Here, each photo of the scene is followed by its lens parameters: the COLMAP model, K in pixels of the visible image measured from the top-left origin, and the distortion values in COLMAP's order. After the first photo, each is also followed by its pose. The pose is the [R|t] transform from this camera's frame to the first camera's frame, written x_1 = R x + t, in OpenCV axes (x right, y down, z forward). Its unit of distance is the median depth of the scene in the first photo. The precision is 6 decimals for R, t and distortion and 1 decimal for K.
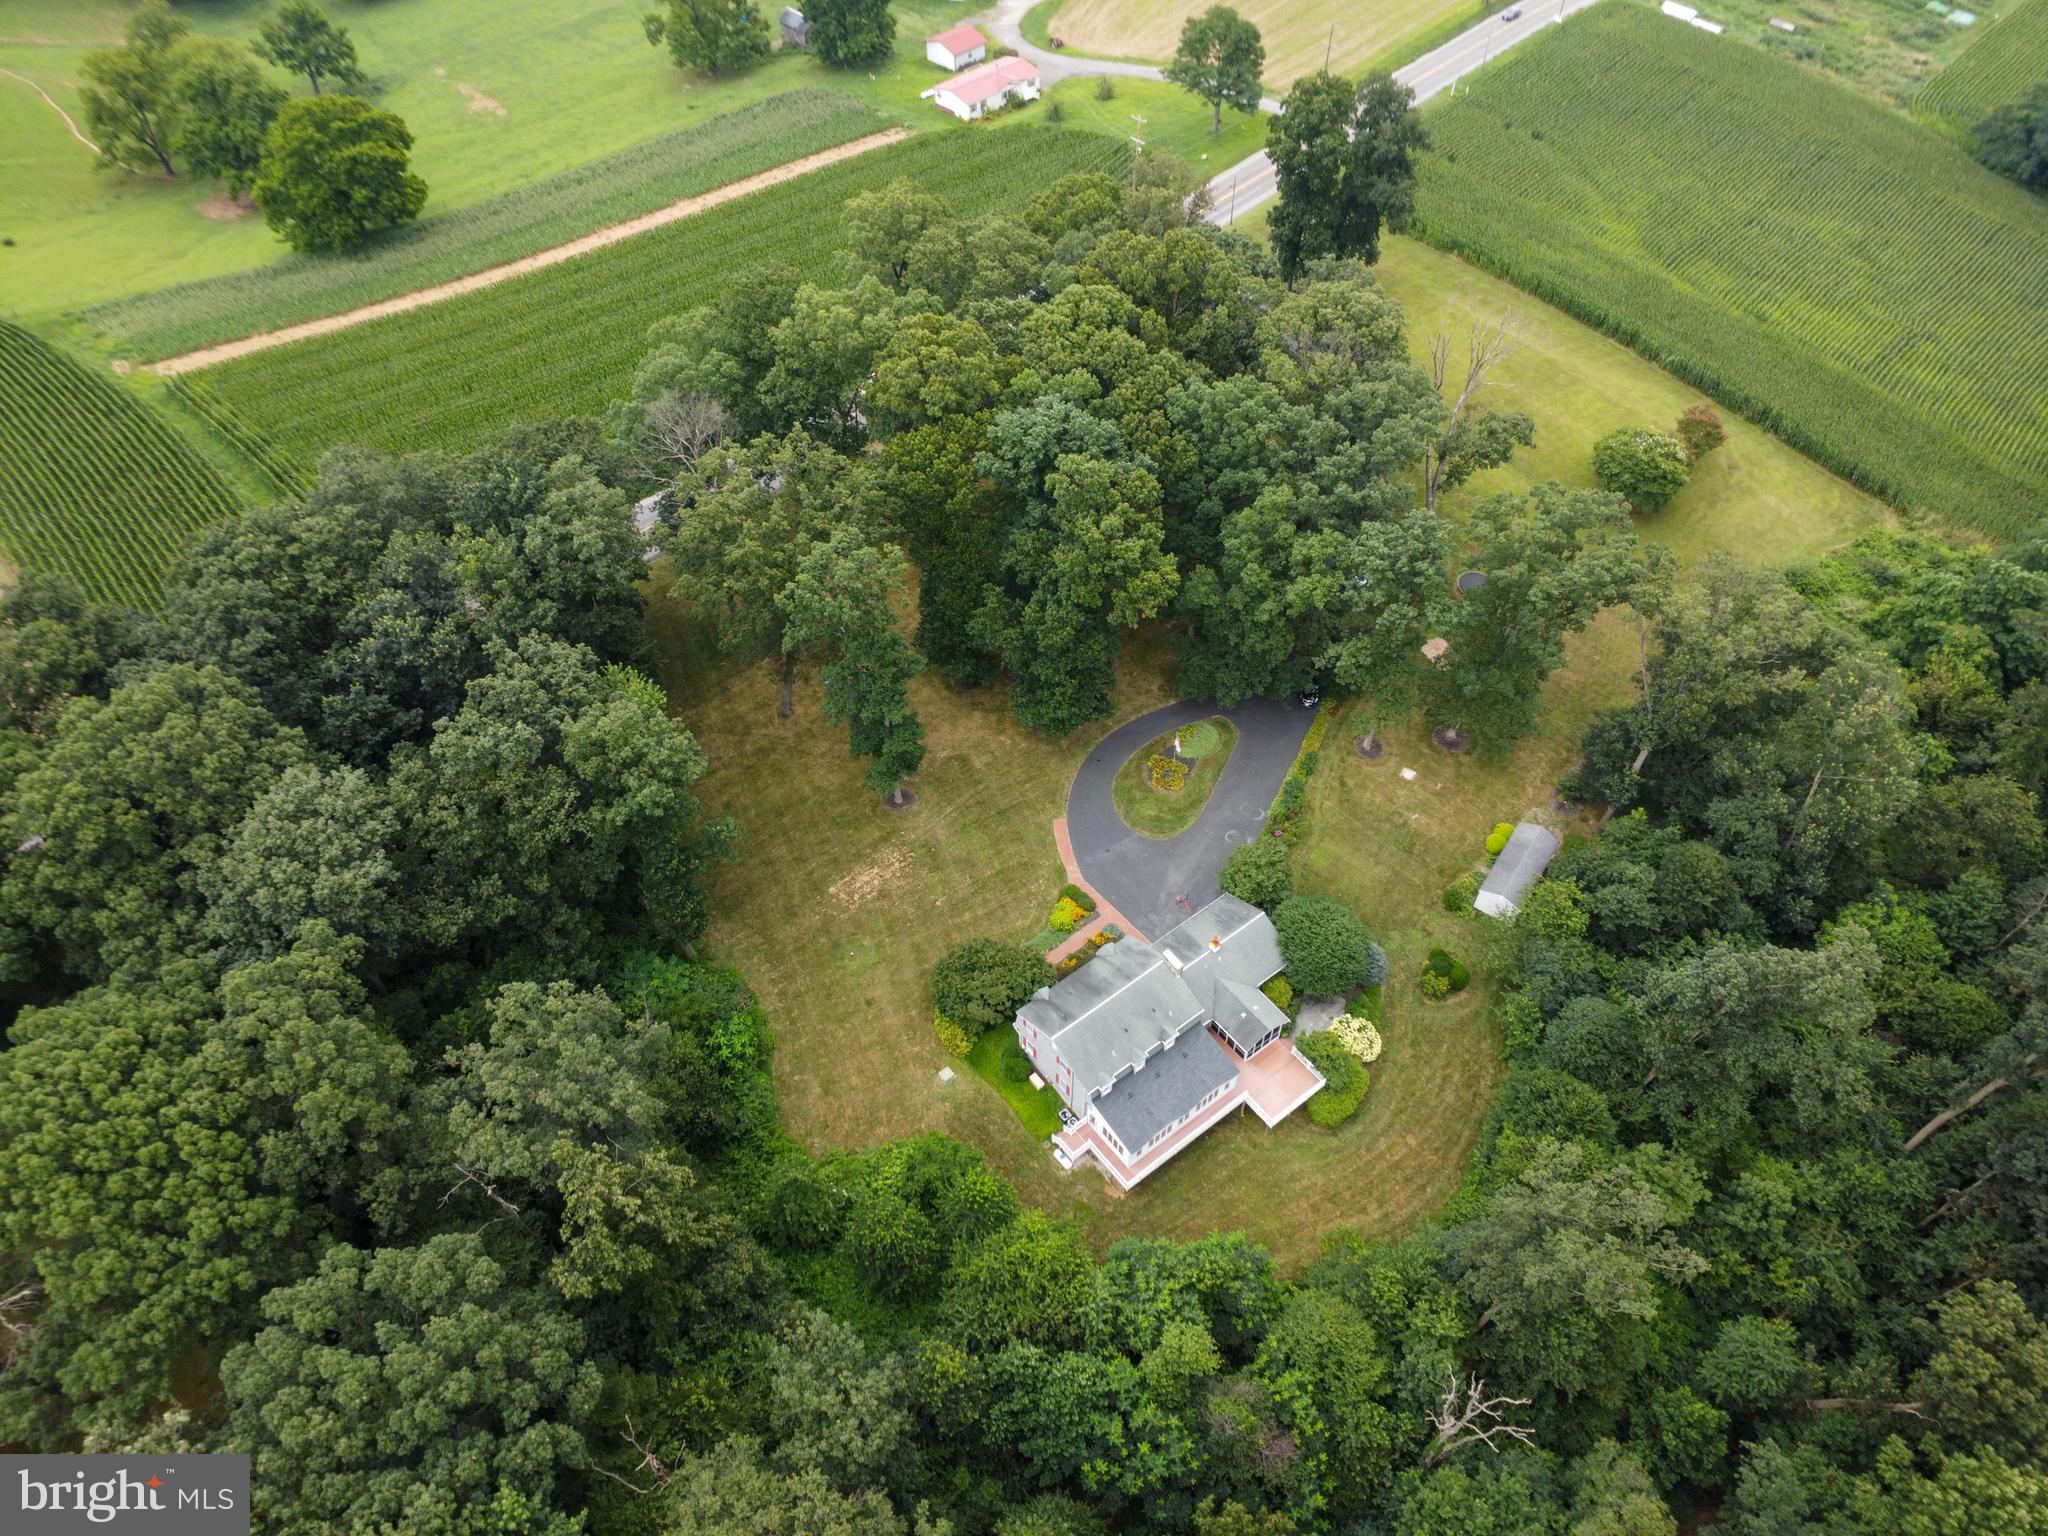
lens RADIAL K [[1478.1, 0, 1014.6], [0, 1478.1, 766.2], [0, 0, 1]] dist [-0.020970, -0.003754]
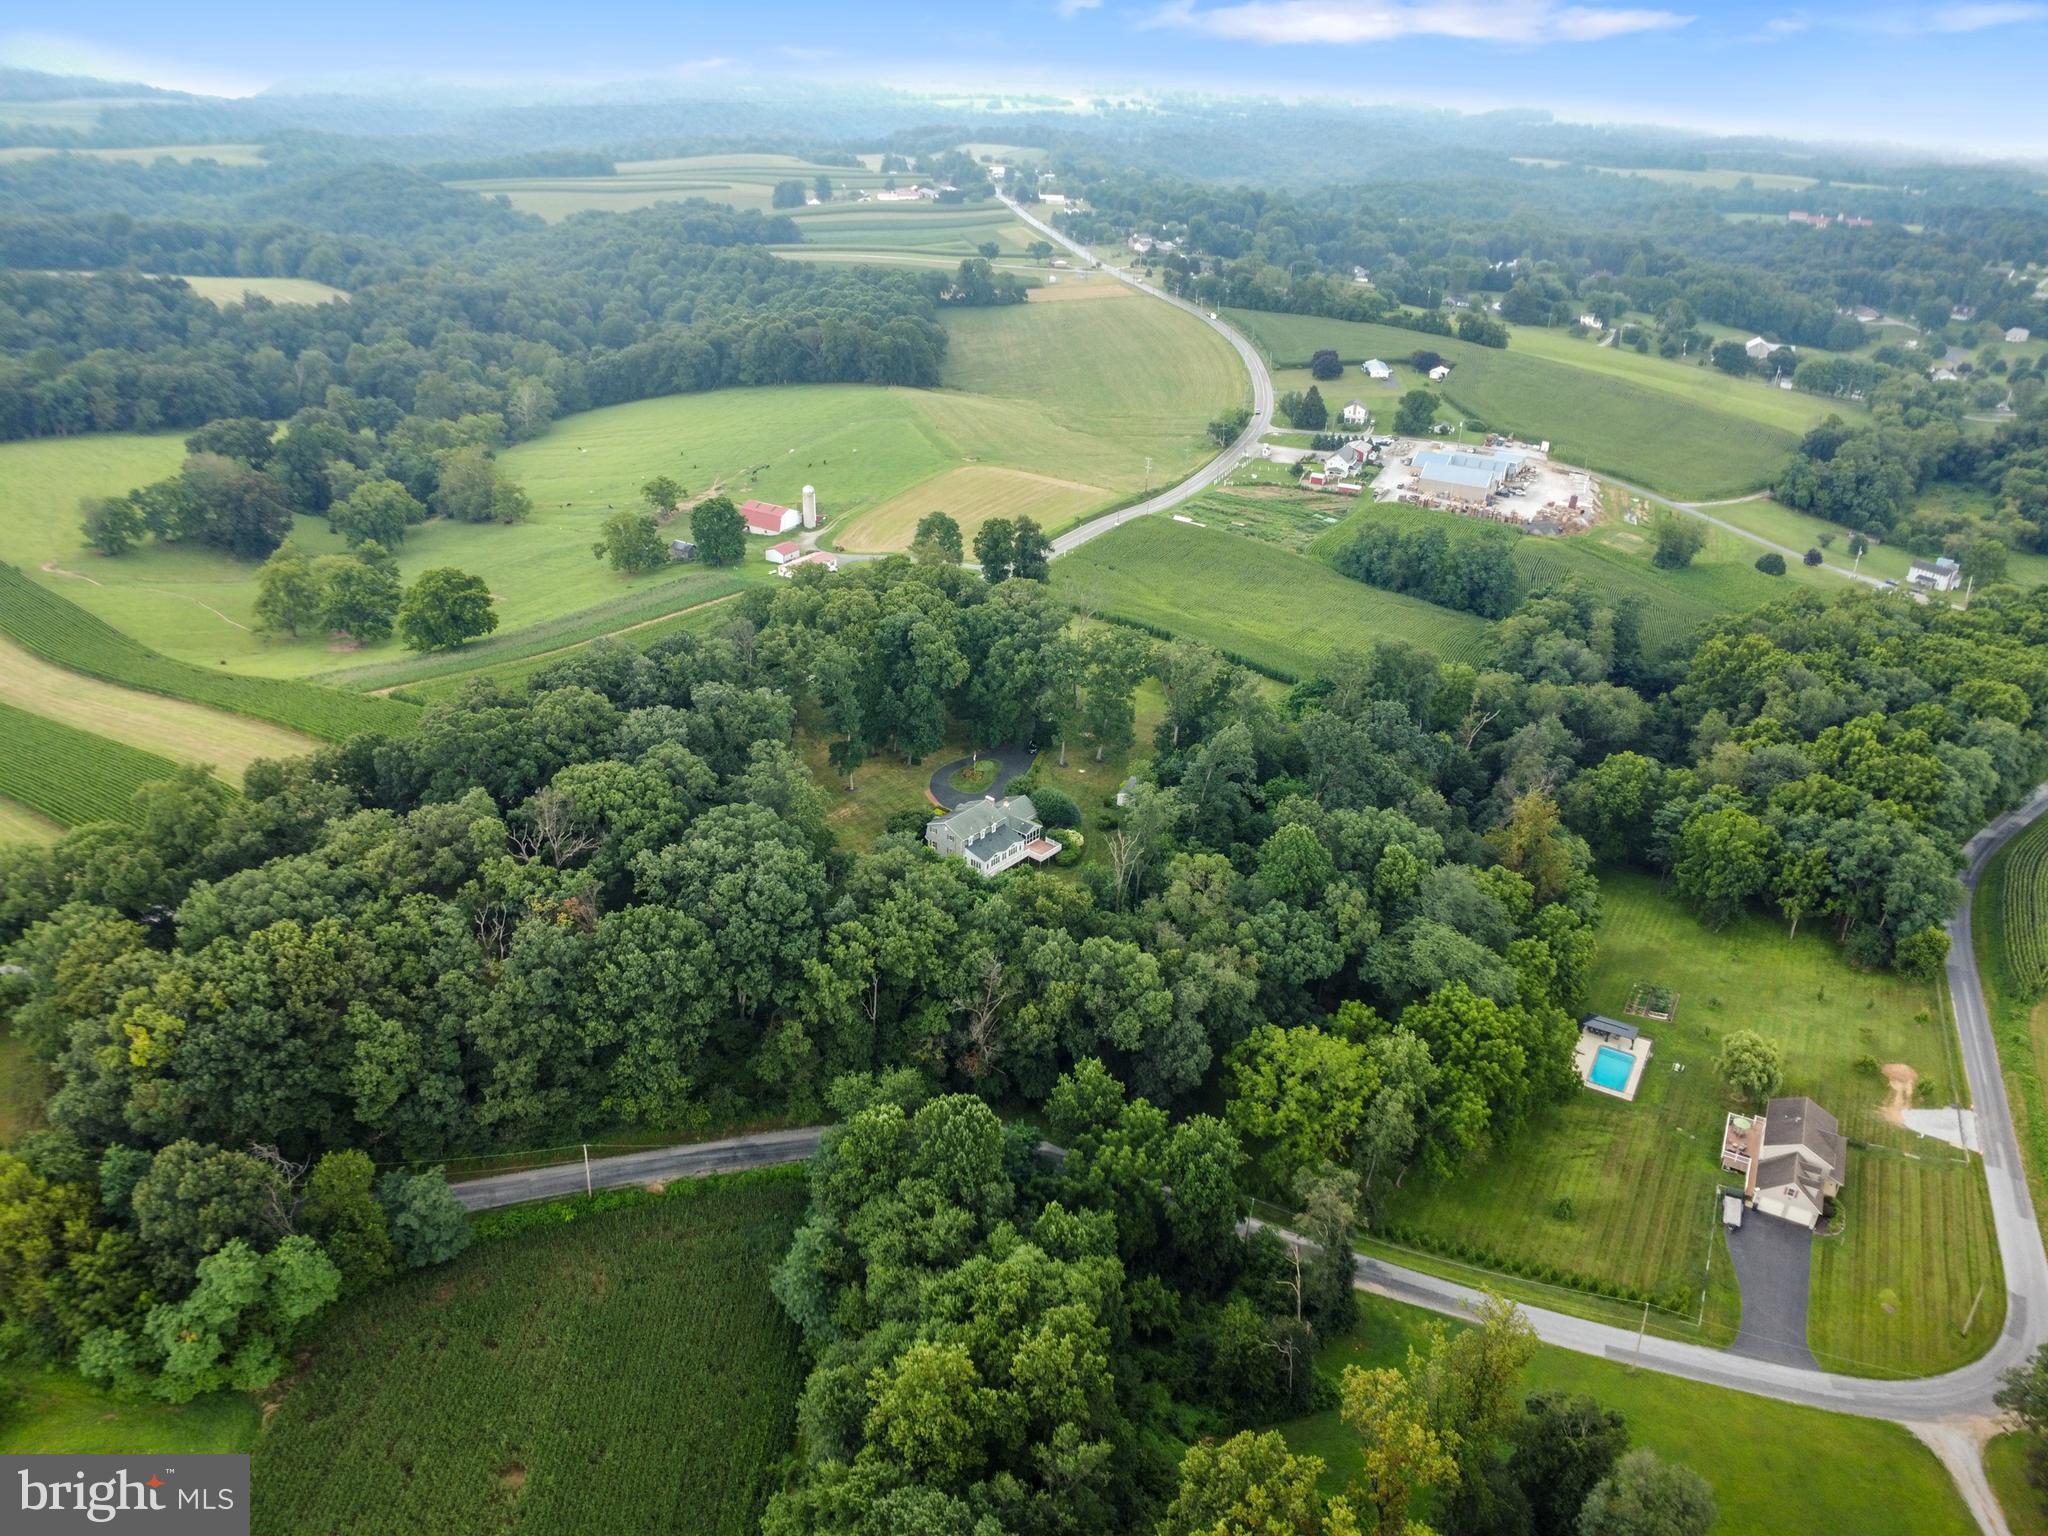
lens RADIAL K [[1478.1, 0, 1010.5], [0, 1478.1, 766.0], [0, 0, 1]] dist [-0.020970, -0.003754]
pose [[0.976576, -0.068616, 0.203938, -0.327433], [0.142575, 0.916212, -0.374471, 0.940129], [-0.161156, 0.394776, 0.904534, -1.120760]]
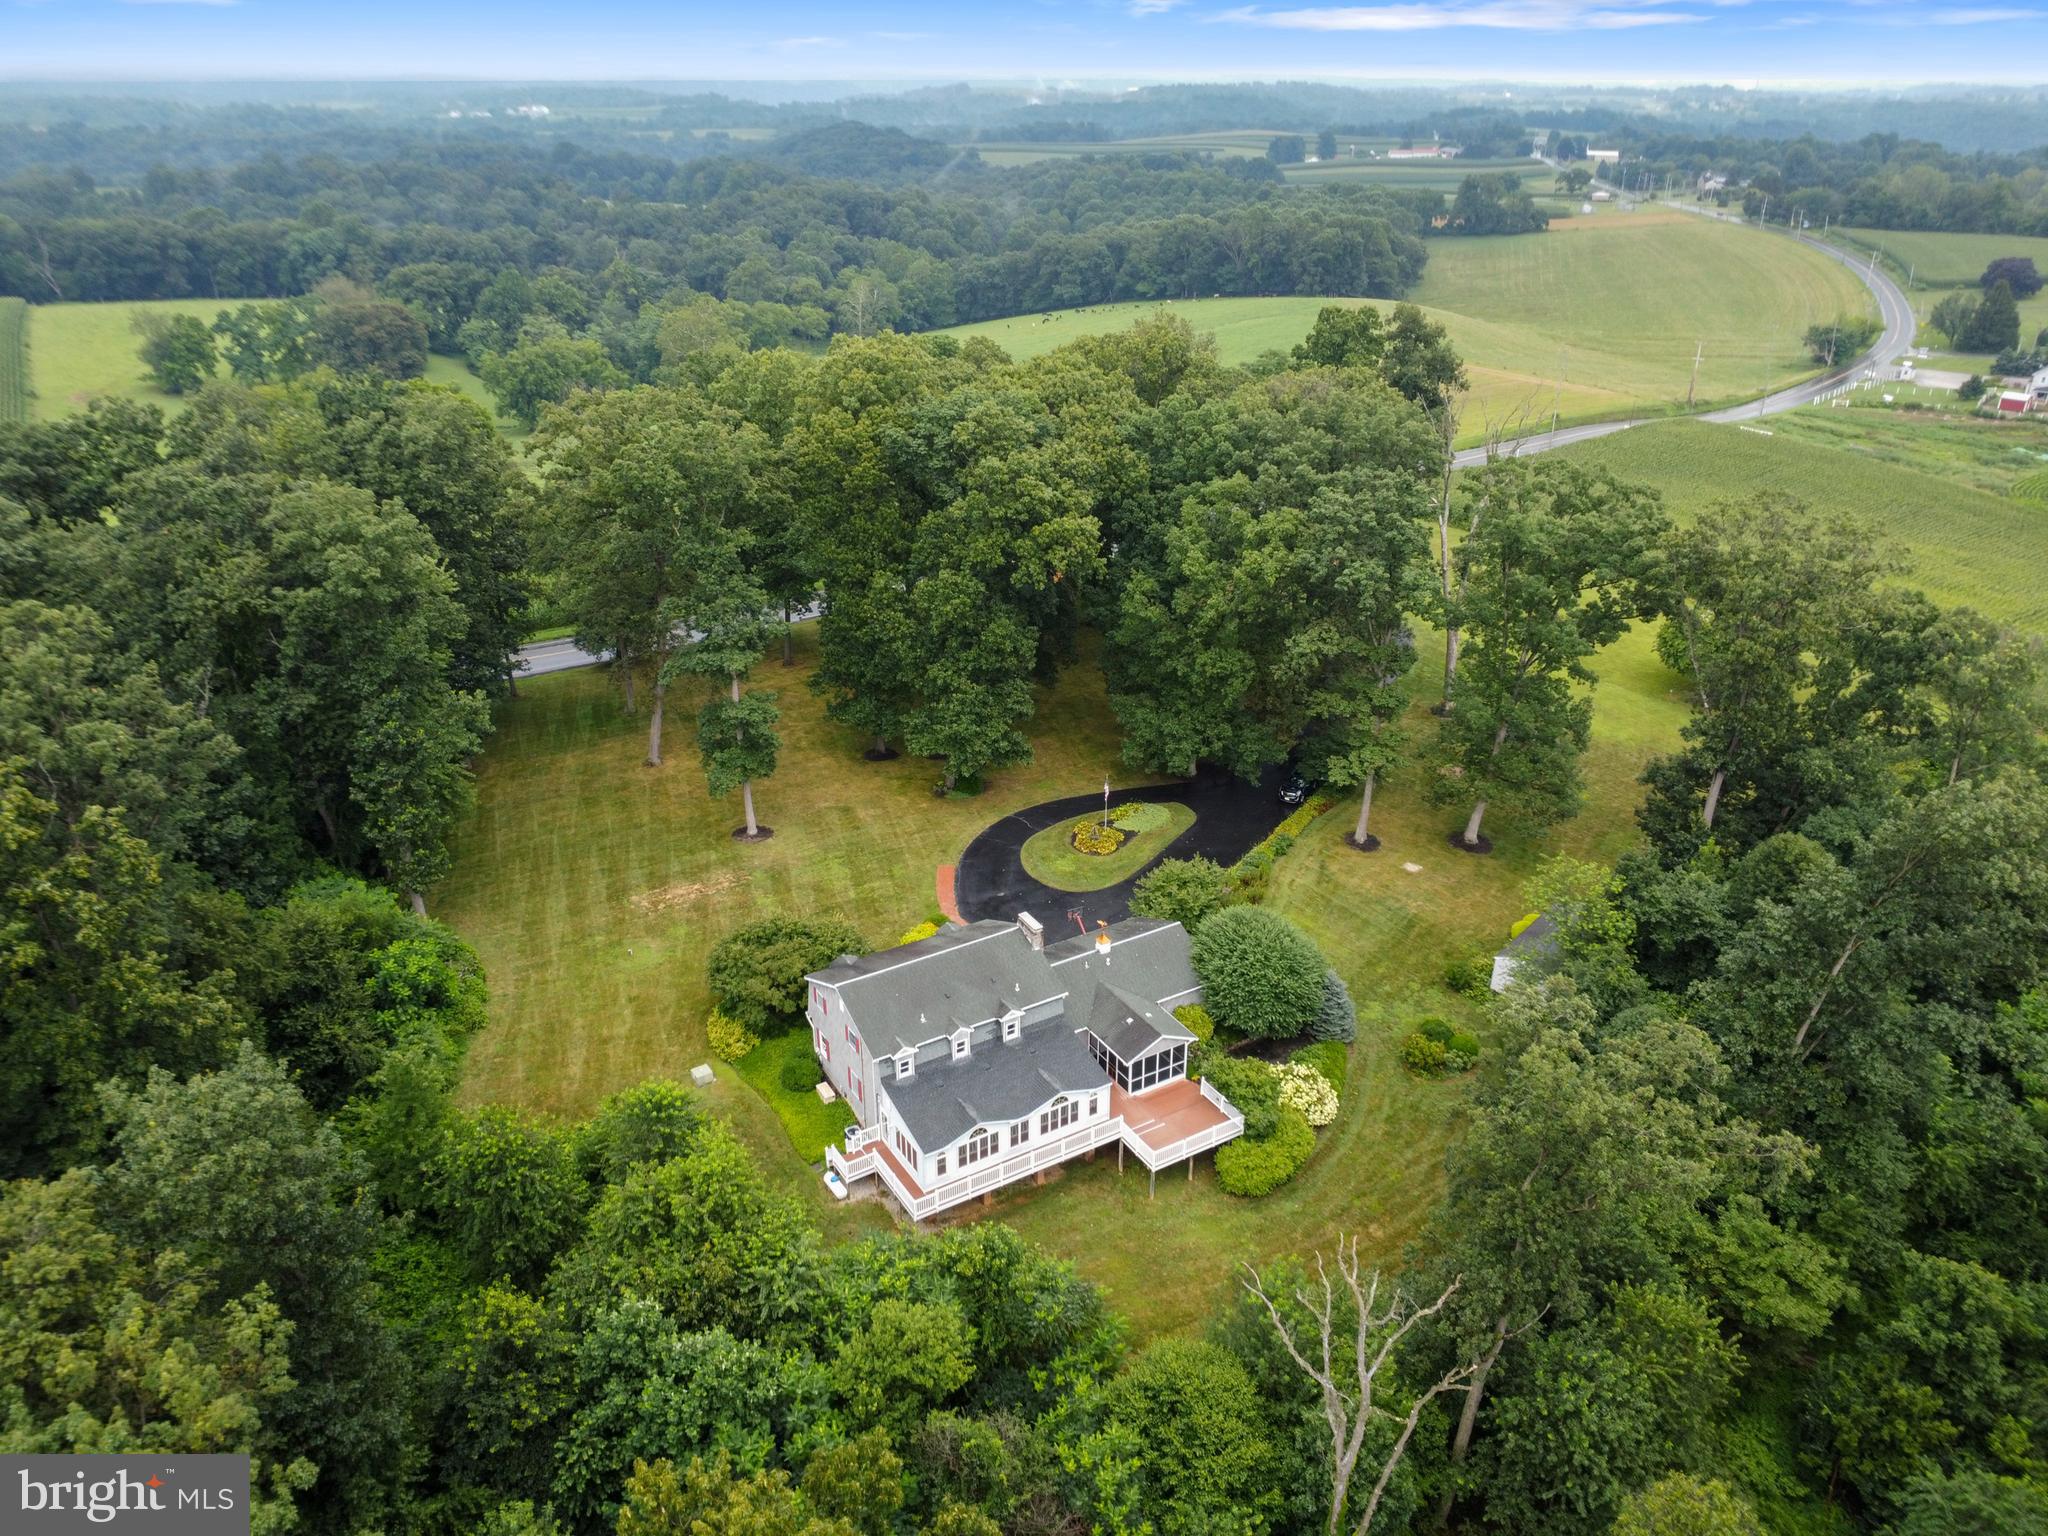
lens RADIAL K [[1478.1, 0, 1017.5], [0, 1478.1, 763.6], [0, 0, 1]] dist [-0.020970, -0.003754]
pose [[0.992469, 0.054316, -0.109792, 0.169793], [-0.094676, 0.908869, -0.406195, 0.341055], [0.077723, 0.413531, 0.907167, 0.308387]]
